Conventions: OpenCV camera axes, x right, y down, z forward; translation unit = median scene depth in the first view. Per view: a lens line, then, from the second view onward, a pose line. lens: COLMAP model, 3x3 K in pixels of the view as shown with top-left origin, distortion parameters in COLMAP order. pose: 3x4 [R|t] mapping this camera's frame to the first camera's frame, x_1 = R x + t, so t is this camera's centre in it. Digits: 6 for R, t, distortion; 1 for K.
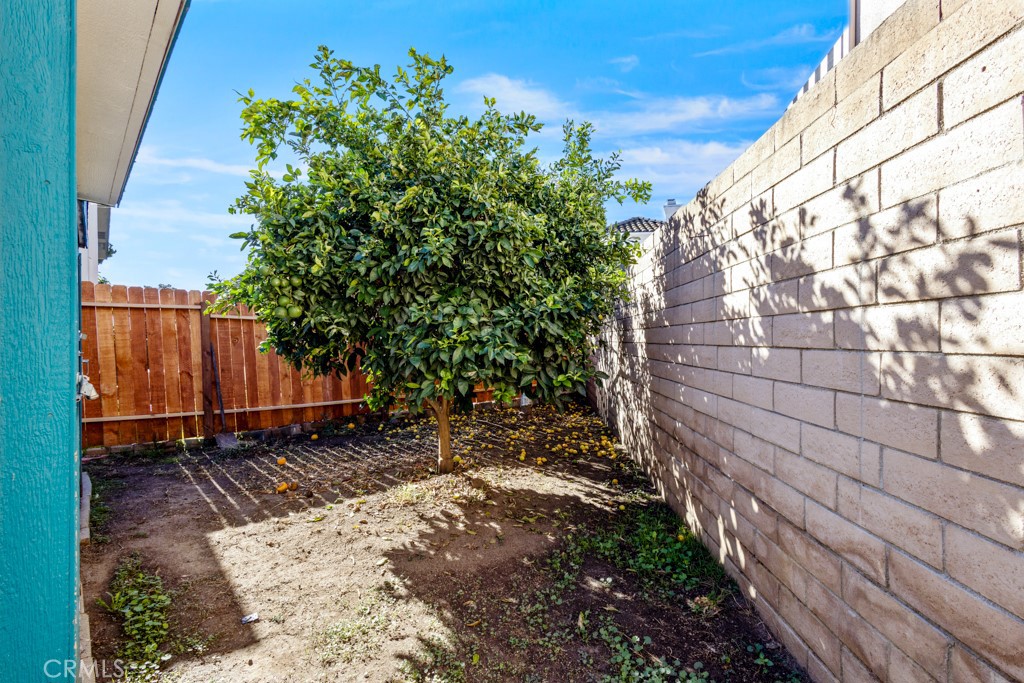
lens RADIAL K [[474.2, 0, 512.0], [0, 474.2, 341.5], [0, 0, 1]] dist [0.006932, -0.001615]
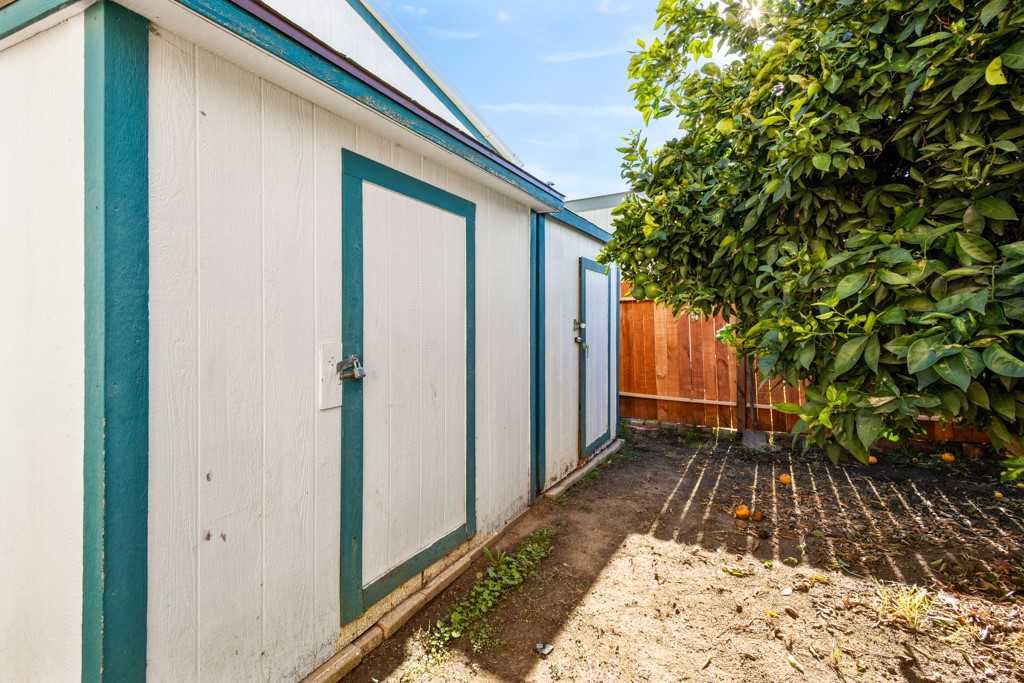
lens RADIAL K [[474.2, 0, 512.0], [0, 474.2, 341.5], [0, 0, 1]] dist [0.006932, -0.001615]
pose [[0.337671, 0.021510, -0.941019, 0.124864], [0.004164, 0.999695, 0.024345, -0.000733], [0.941255, -0.012139, 0.337478, 0.352714]]
